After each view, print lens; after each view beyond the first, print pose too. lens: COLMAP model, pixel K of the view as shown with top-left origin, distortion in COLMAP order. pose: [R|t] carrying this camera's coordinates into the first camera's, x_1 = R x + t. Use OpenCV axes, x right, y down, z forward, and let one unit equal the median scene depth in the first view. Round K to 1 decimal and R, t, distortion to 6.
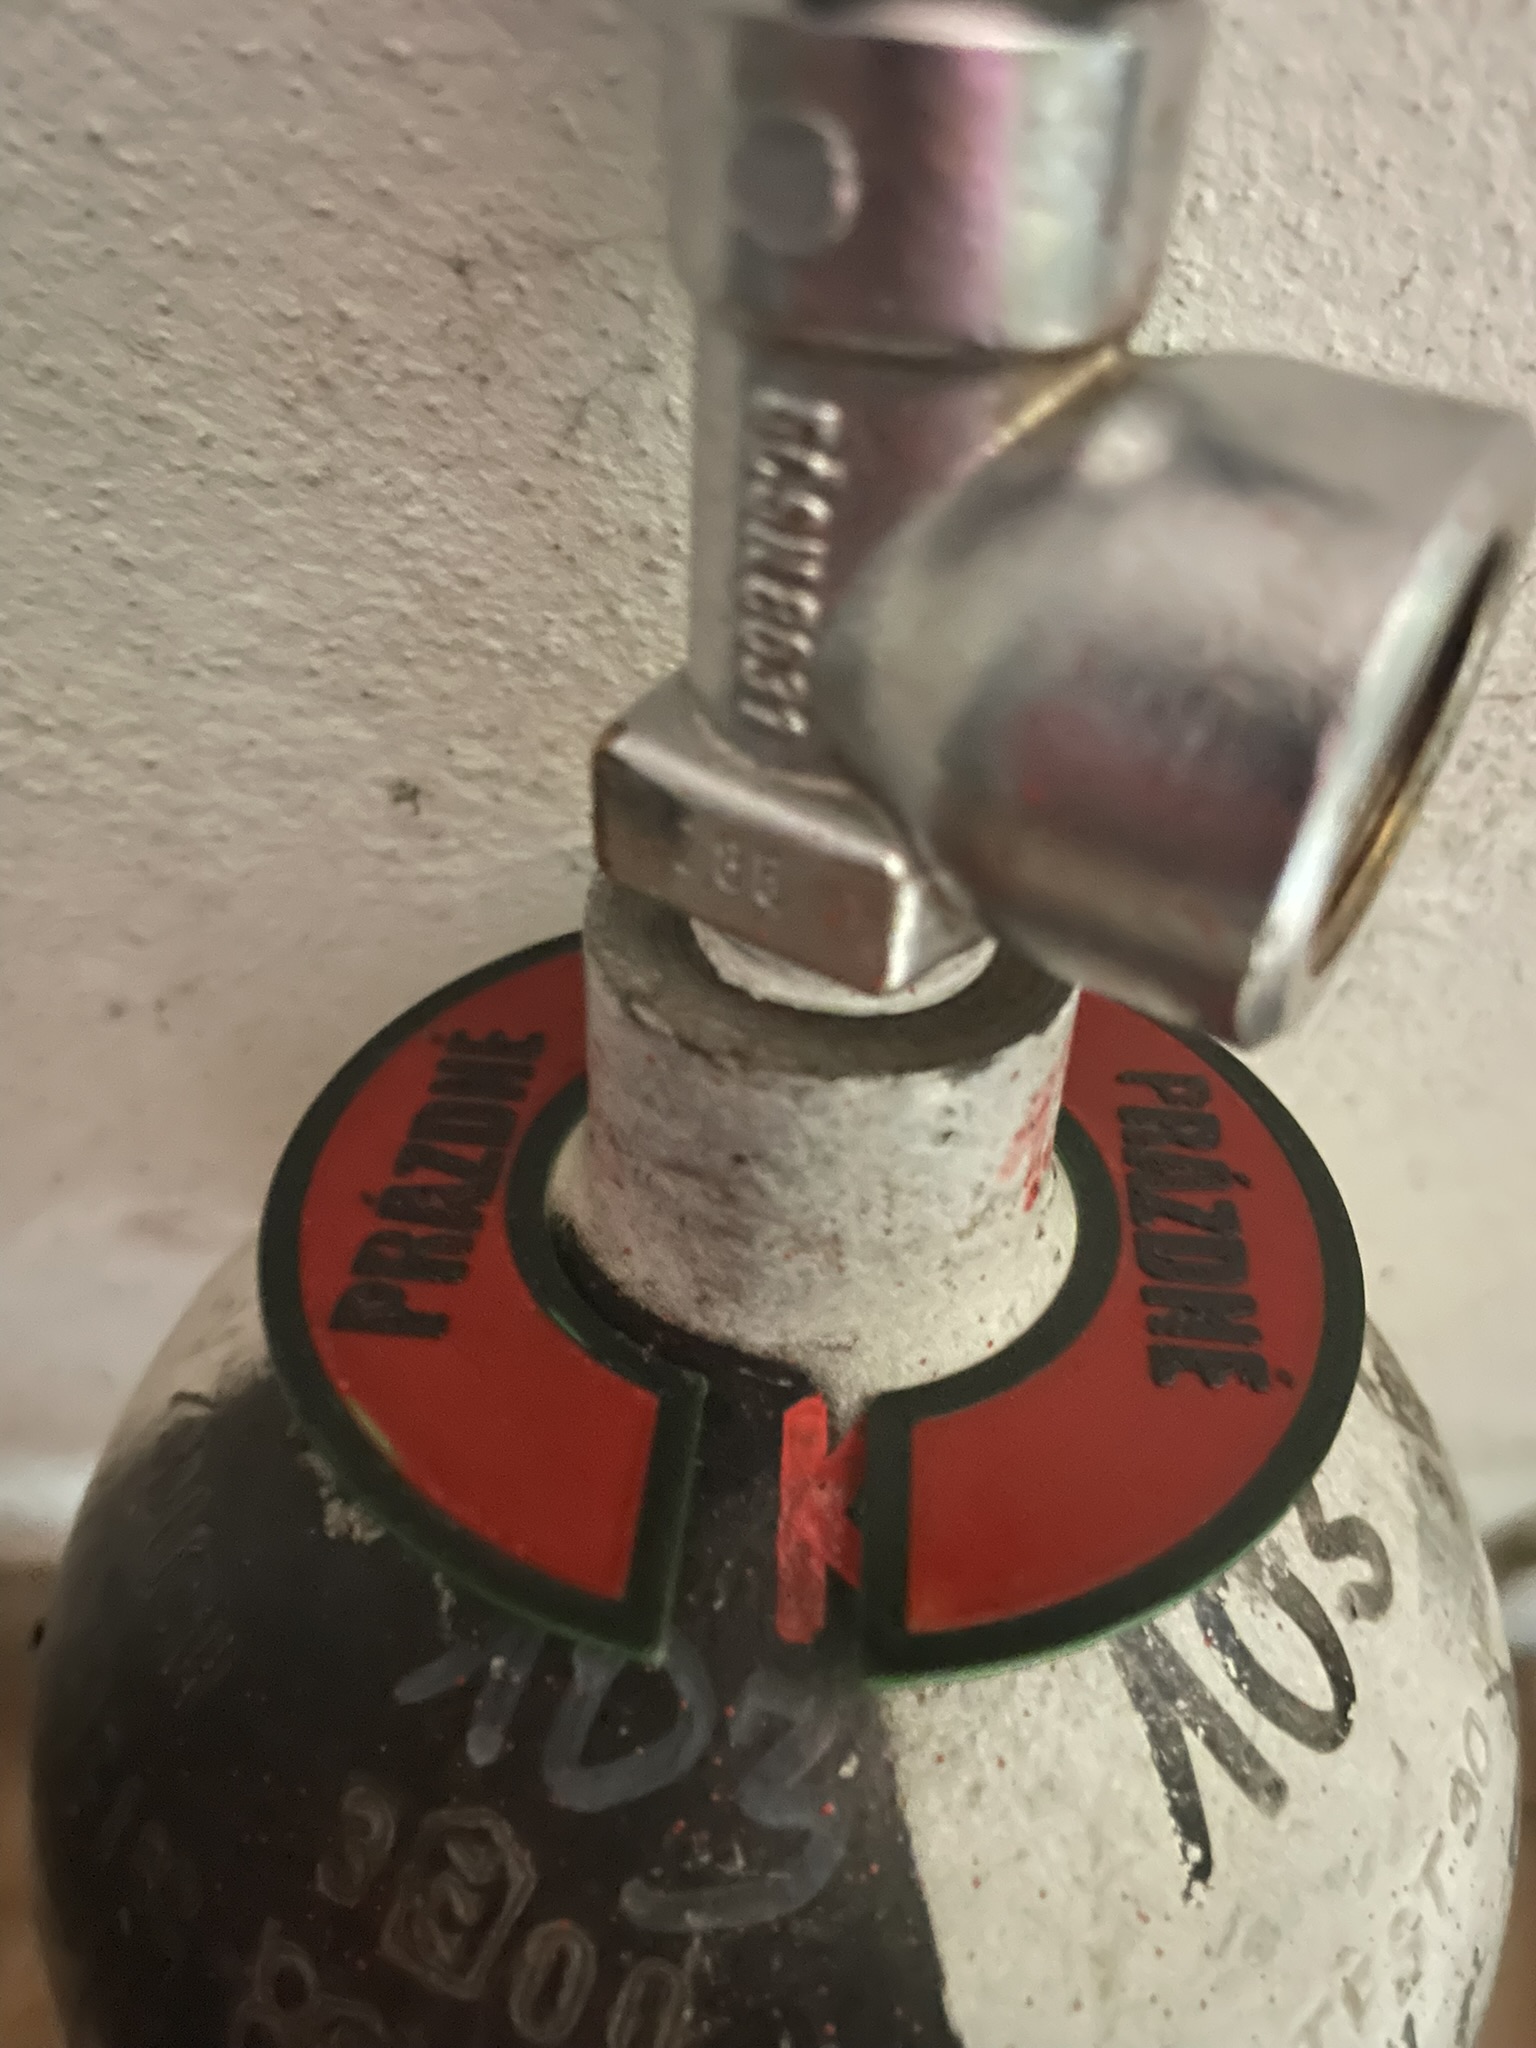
lens RADIAL K [[1686.7, 0, 768.0], [0, 1686.7, 1024.0], [0, 0, 1]] dist [0.157078, -0.269860]
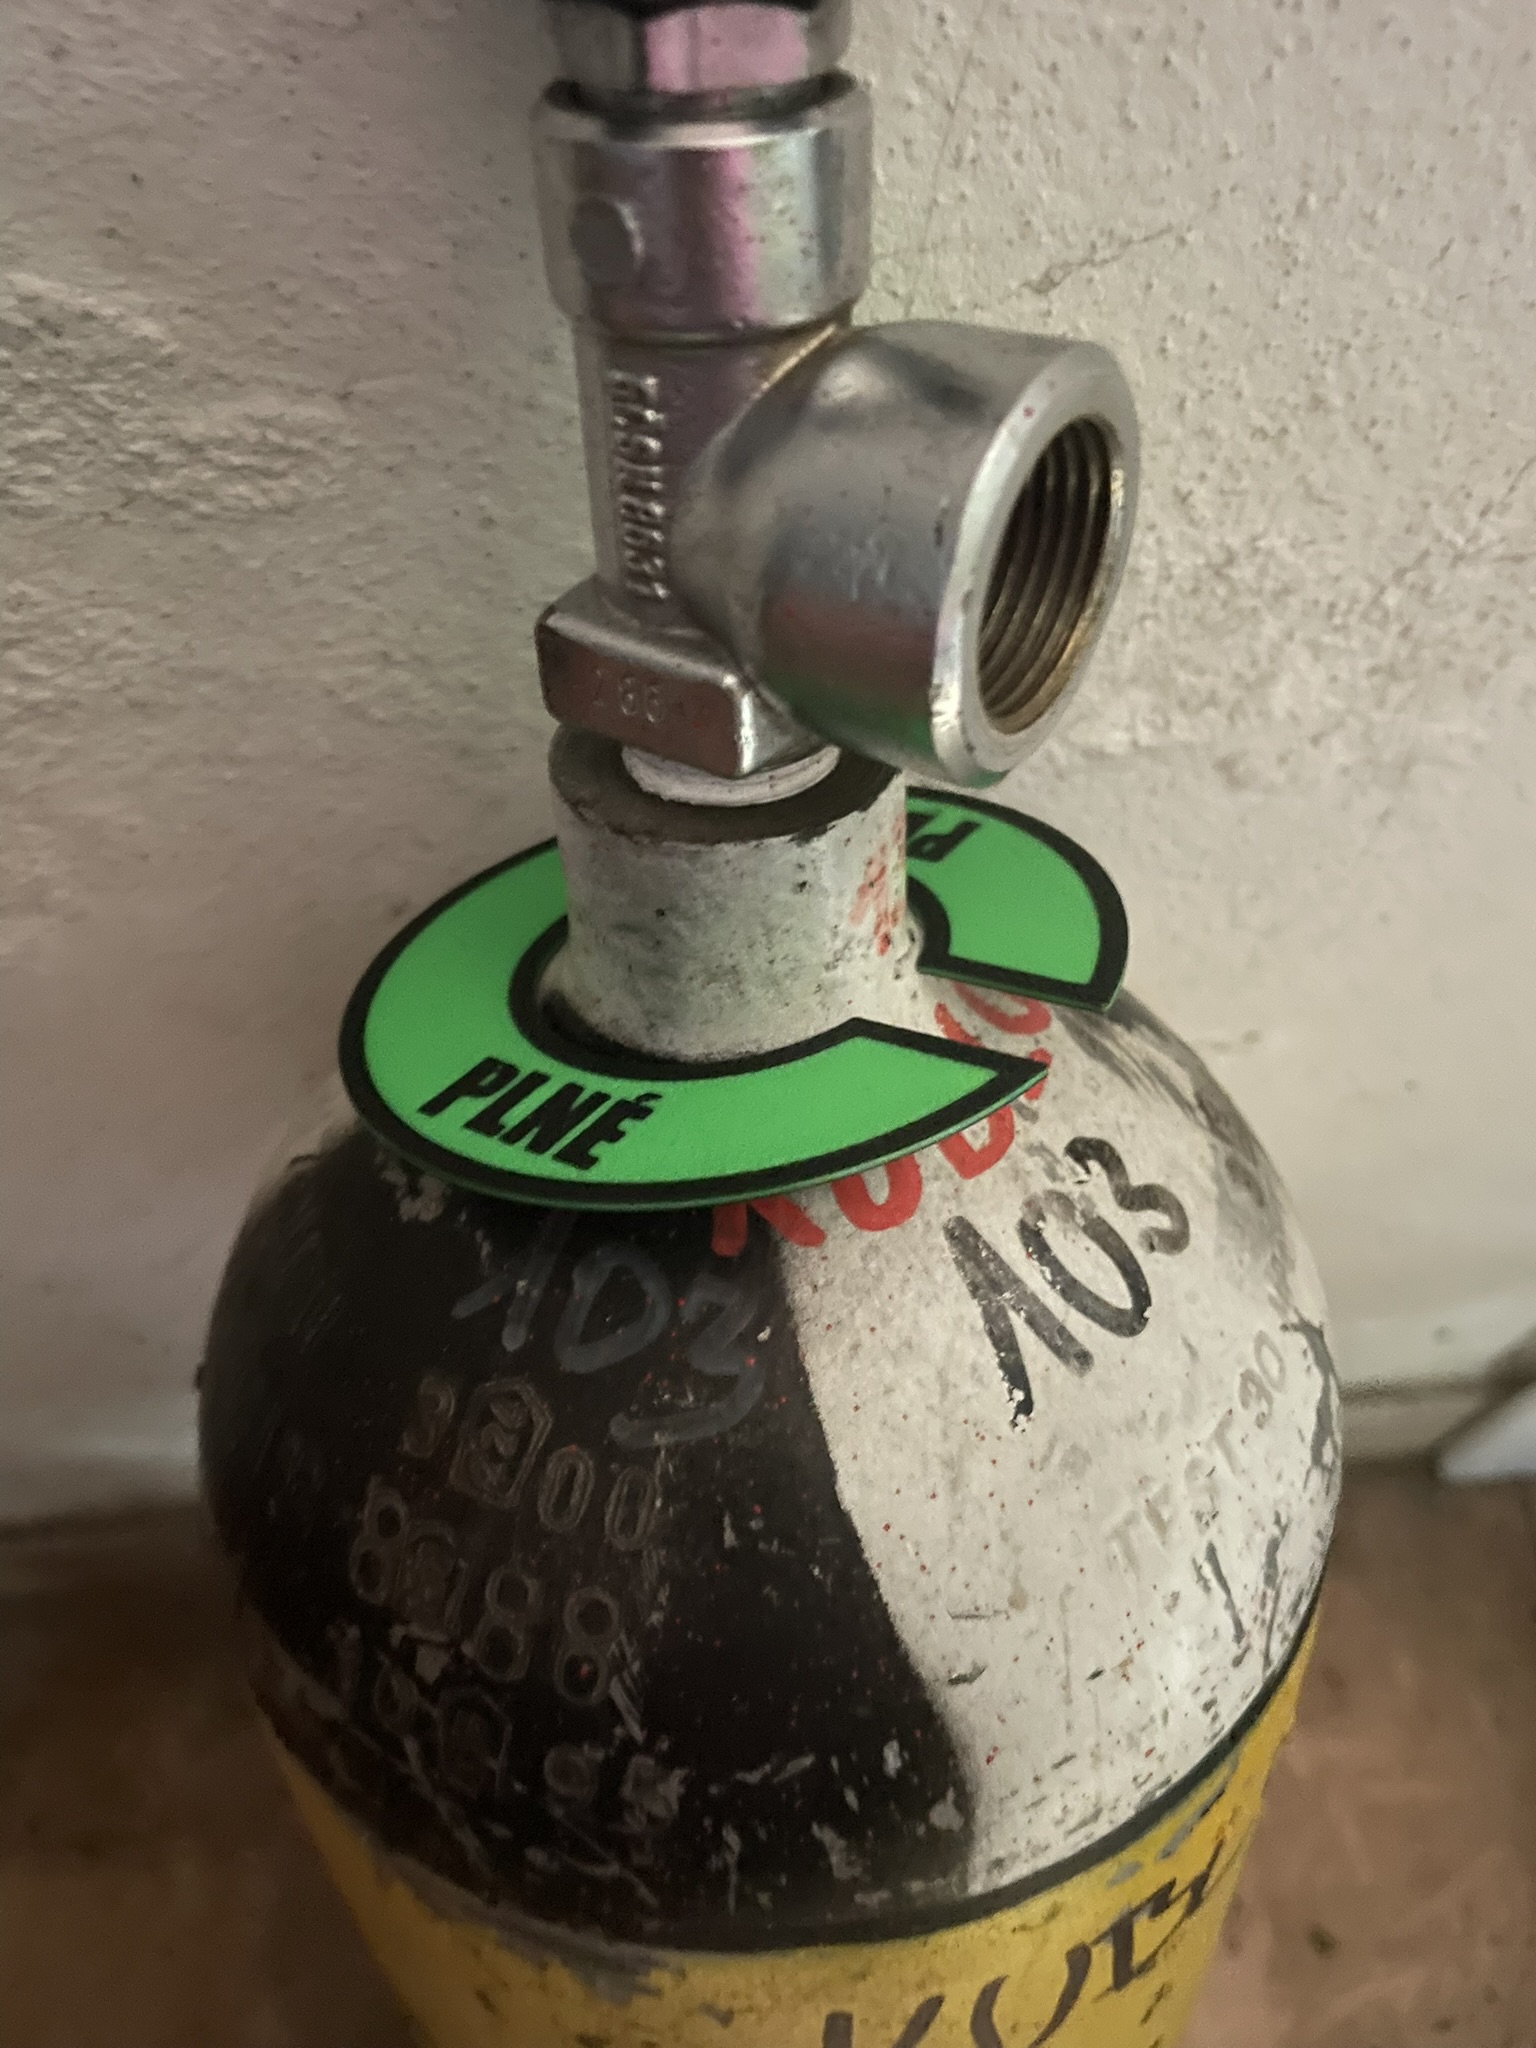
lens RADIAL K [[1686.7, 0, 768.0], [0, 1686.7, 1024.0], [0, 0, 1]] dist [0.157078, -0.269860]
pose [[0.996531, -0.057507, -0.060164, 0.147851], [0.057123, 0.998334, -0.008088, 0.182342], [0.060529, 0.004623, 0.998156, -0.407327]]
